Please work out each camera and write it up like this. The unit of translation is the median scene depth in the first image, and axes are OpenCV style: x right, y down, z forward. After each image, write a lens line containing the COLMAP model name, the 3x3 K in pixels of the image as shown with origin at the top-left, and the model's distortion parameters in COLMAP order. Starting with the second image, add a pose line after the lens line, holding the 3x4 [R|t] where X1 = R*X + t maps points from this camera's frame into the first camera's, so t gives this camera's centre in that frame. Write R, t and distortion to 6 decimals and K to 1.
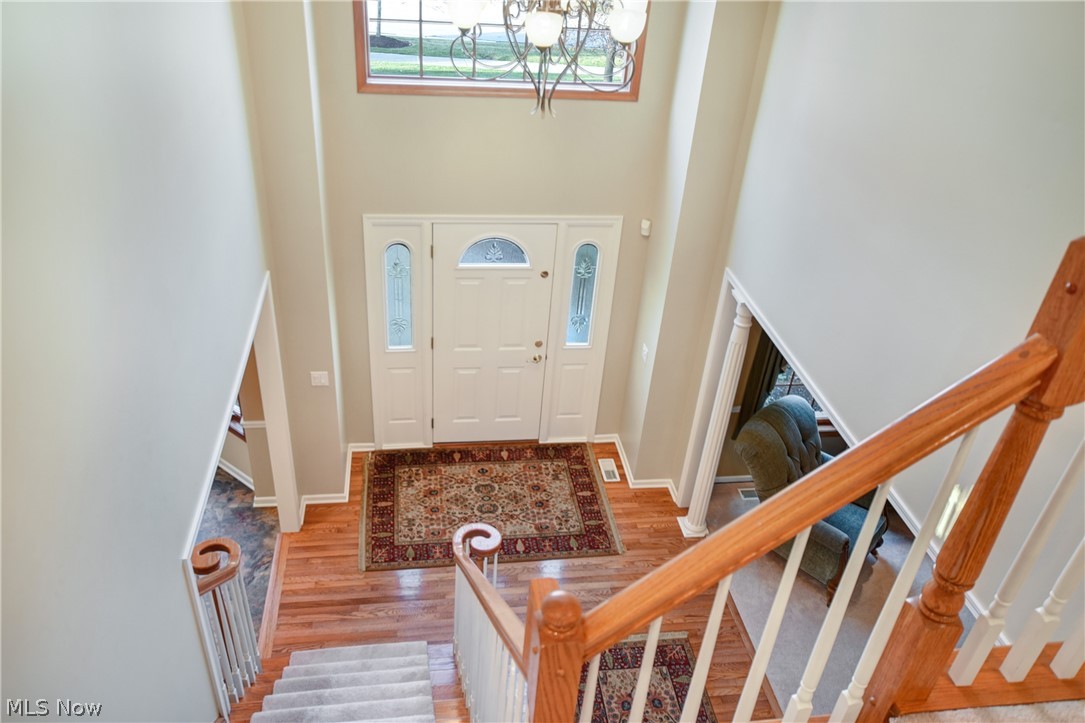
lens RADIAL K [[824.1, 0, 537.5], [0, 824.1, 399.6], [0, 0, 1]] dist [-0.002795, 0.000657]
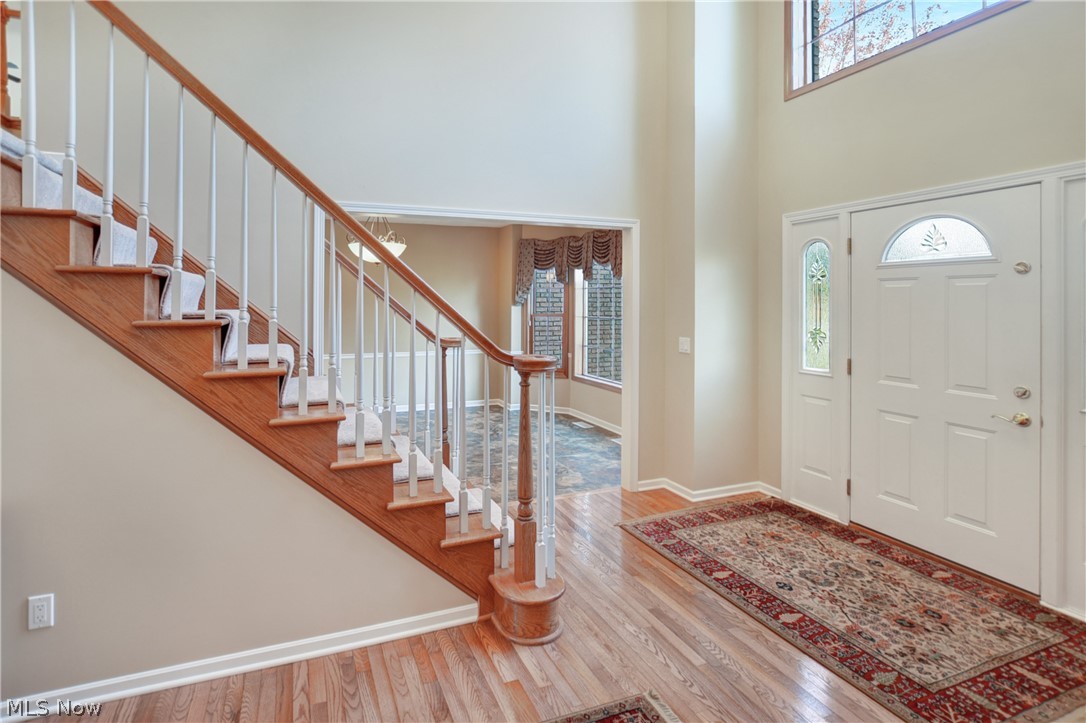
lens RADIAL K [[517.2, 0, 483.4], [0, 517.2, 305.8], [0, 0, 1]] dist [-0.006360, 0.000216]
pose [[0.195495, -0.065018, -0.978547, 0.312240], [-0.548029, 0.820228, -0.163985, 0.167968], [0.813293, 0.568330, 0.124718, 0.605067]]
